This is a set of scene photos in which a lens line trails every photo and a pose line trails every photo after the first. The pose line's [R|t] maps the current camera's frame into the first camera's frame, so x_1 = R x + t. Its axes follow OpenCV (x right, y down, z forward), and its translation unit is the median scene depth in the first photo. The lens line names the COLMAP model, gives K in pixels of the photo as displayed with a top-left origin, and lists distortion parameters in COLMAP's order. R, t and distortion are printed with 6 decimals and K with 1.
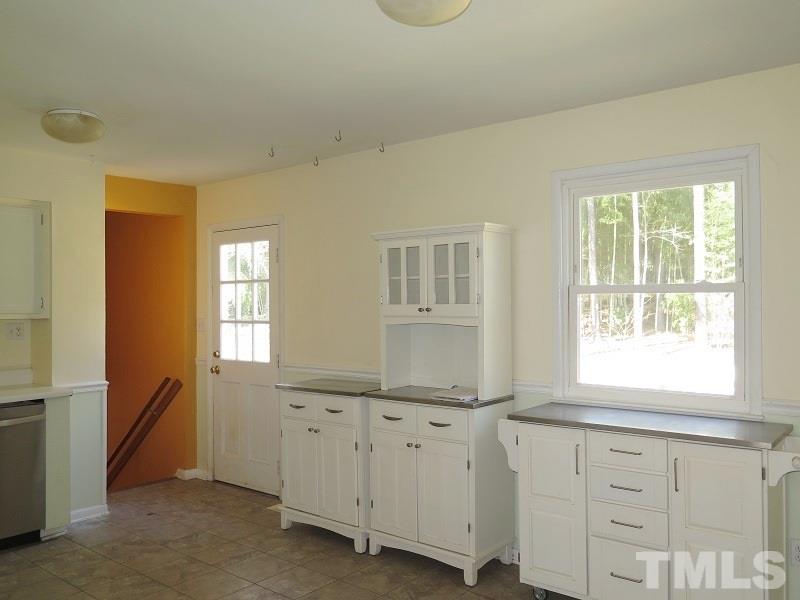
lens RADIAL K [[688.5, 0, 399.1], [0, 688.5, 303.0], [0, 0, 1]] dist [0.019172, -0.001198]
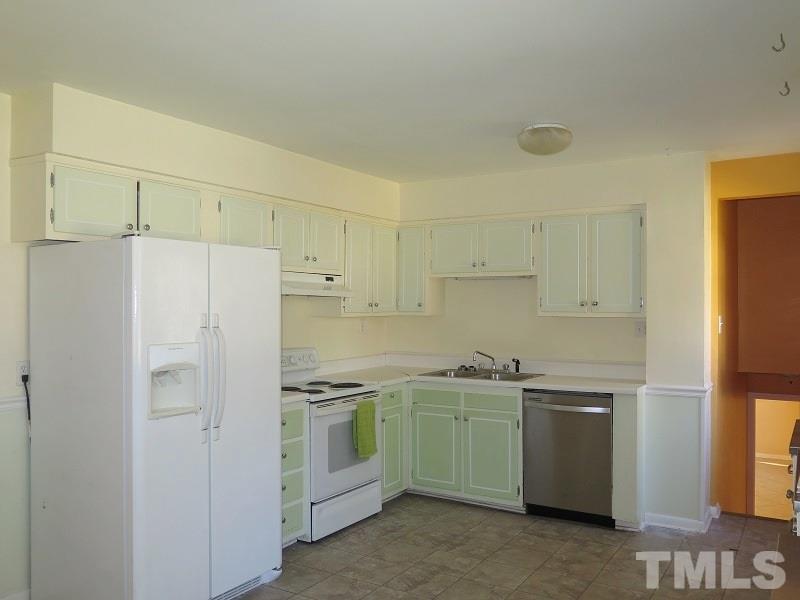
lens RADIAL K [[688.5, 0, 399.0], [0, 688.5, 302.5], [0, 0, 1]] dist [0.019172, -0.001198]
pose [[0.132315, -0.006002, -0.991190, 0.484590], [0.008718, 0.999950, -0.004892, 0.001997], [0.991169, -0.007994, 0.132361, 0.539962]]
